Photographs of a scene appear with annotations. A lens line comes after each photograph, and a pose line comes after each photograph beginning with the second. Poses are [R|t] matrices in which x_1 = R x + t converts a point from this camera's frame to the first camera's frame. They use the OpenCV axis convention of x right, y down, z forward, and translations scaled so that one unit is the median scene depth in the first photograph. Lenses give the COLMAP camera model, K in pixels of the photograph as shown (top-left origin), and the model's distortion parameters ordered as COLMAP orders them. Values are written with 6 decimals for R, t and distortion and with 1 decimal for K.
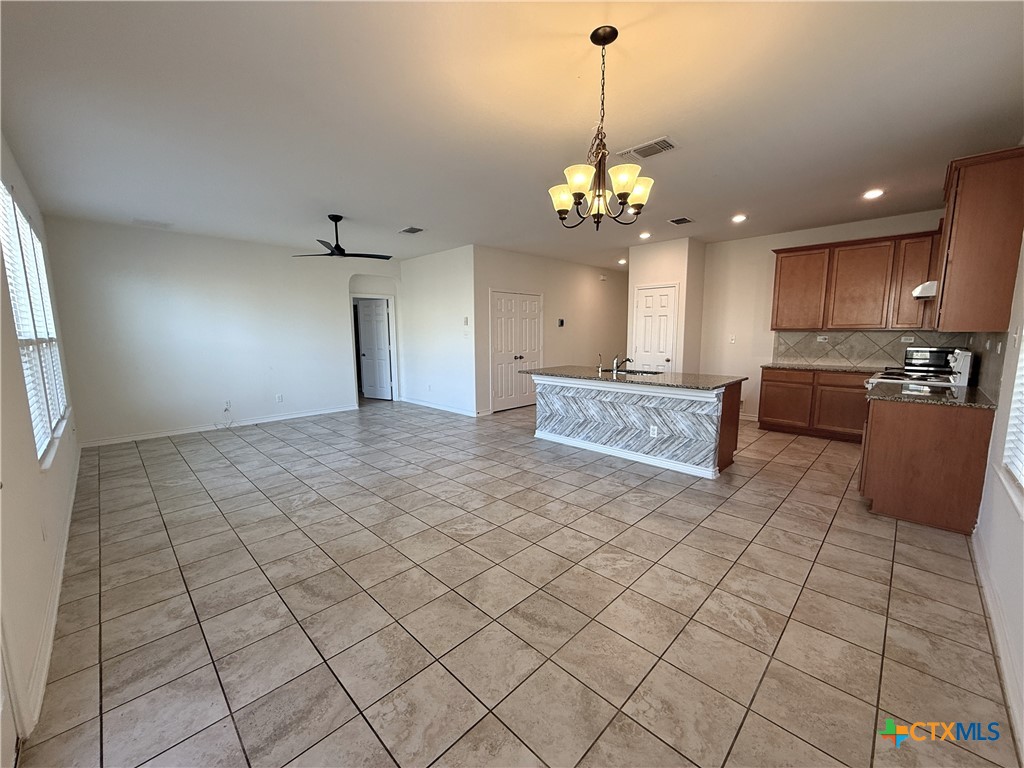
lens RADIAL K [[407.1, 0, 510.0], [0, 407.1, 384.2], [0, 0, 1]] dist [0.000248, -0.000122]
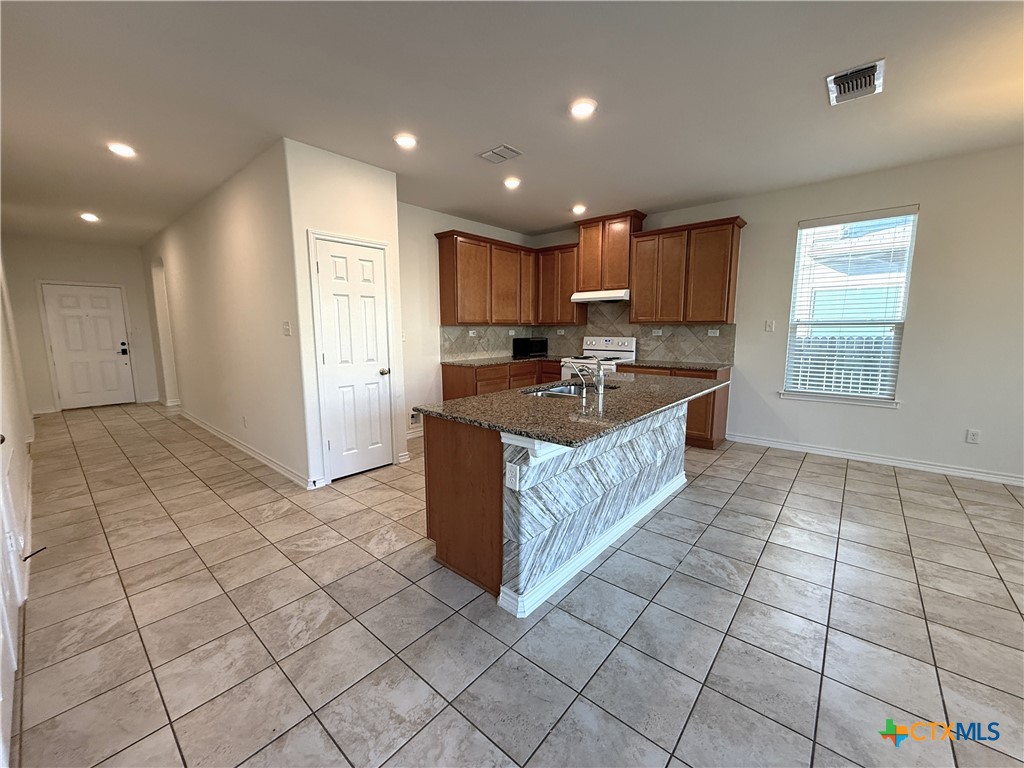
lens RADIAL K [[407.1, 0, 508.8], [0, 407.1, 384.6], [0, 0, 1]] dist [0.000248, -0.000122]
pose [[-0.070054, -0.131312, 0.988863, -0.303616], [0.133672, 0.981122, 0.139754, -0.138568], [-0.988546, 0.141974, -0.051179, 1.176153]]
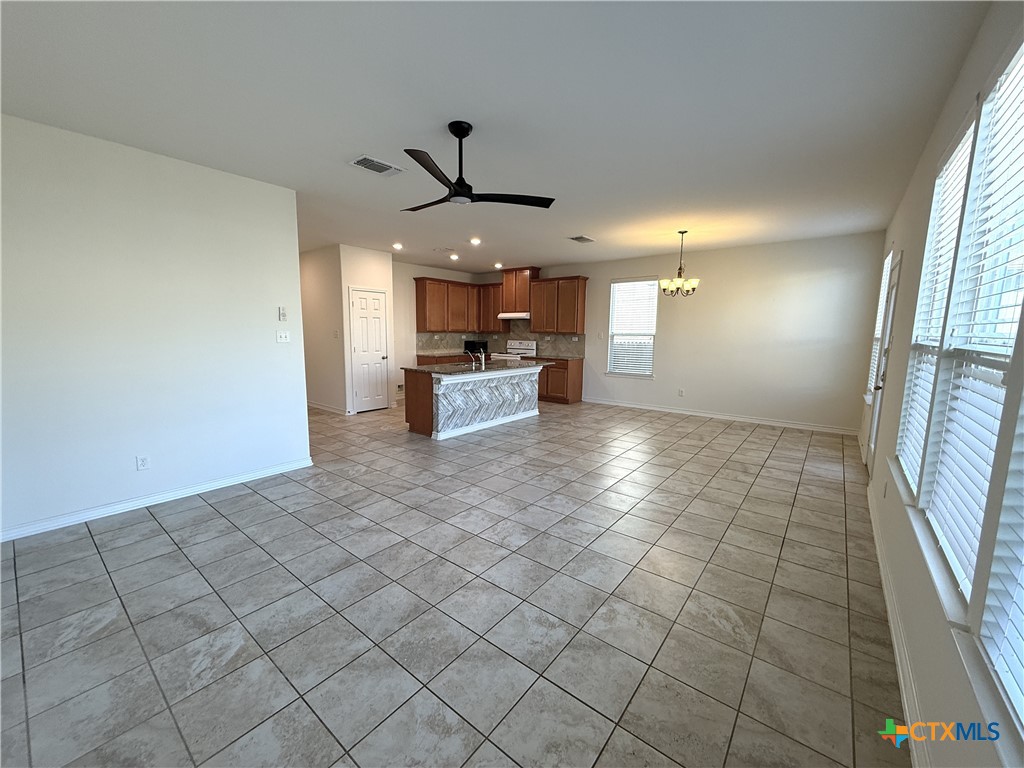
lens RADIAL K [[407.1, 0, 508.8], [0, 407.1, 384.6], [0, 0, 1]] dist [0.000248, -0.000122]
pose [[-0.105710, -0.125234, 0.986480, -1.063151], [0.119344, 0.983270, 0.137615, -0.137714], [-0.987209, 0.132277, -0.088996, 1.062828]]
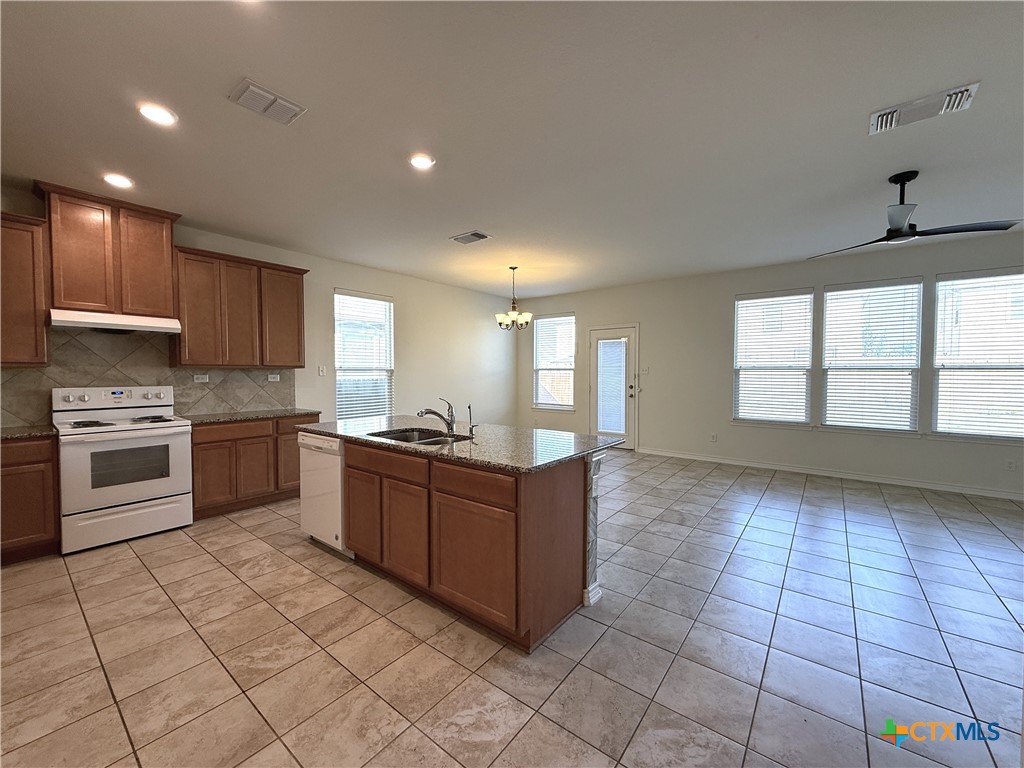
lens RADIAL K [[407.1, 0, 512.3], [0, 407.1, 384.8], [0, 0, 1]] dist [0.000248, -0.000122]
pose [[-0.992925, 0.011567, -0.118176, 0.244812], [-0.007559, 0.987067, 0.160130, -0.200371], [0.118500, 0.159890, -0.979996, 1.635020]]
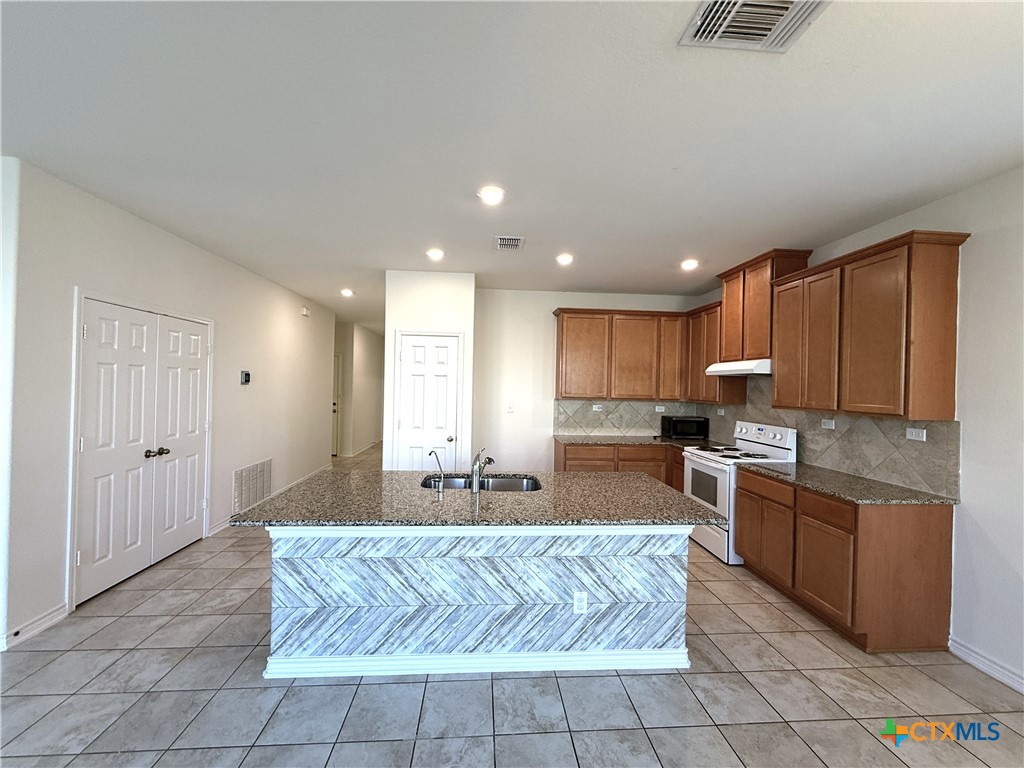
lens RADIAL K [[407.1, 0, 510.0], [0, 407.1, 383.4], [0, 0, 1]] dist [0.000248, -0.000122]
pose [[0.655608, 0.023907, 0.754723, -0.100390], [0.072954, 0.992817, -0.094823, -0.111178], [-0.751569, 0.117227, 0.649155, 0.635966]]
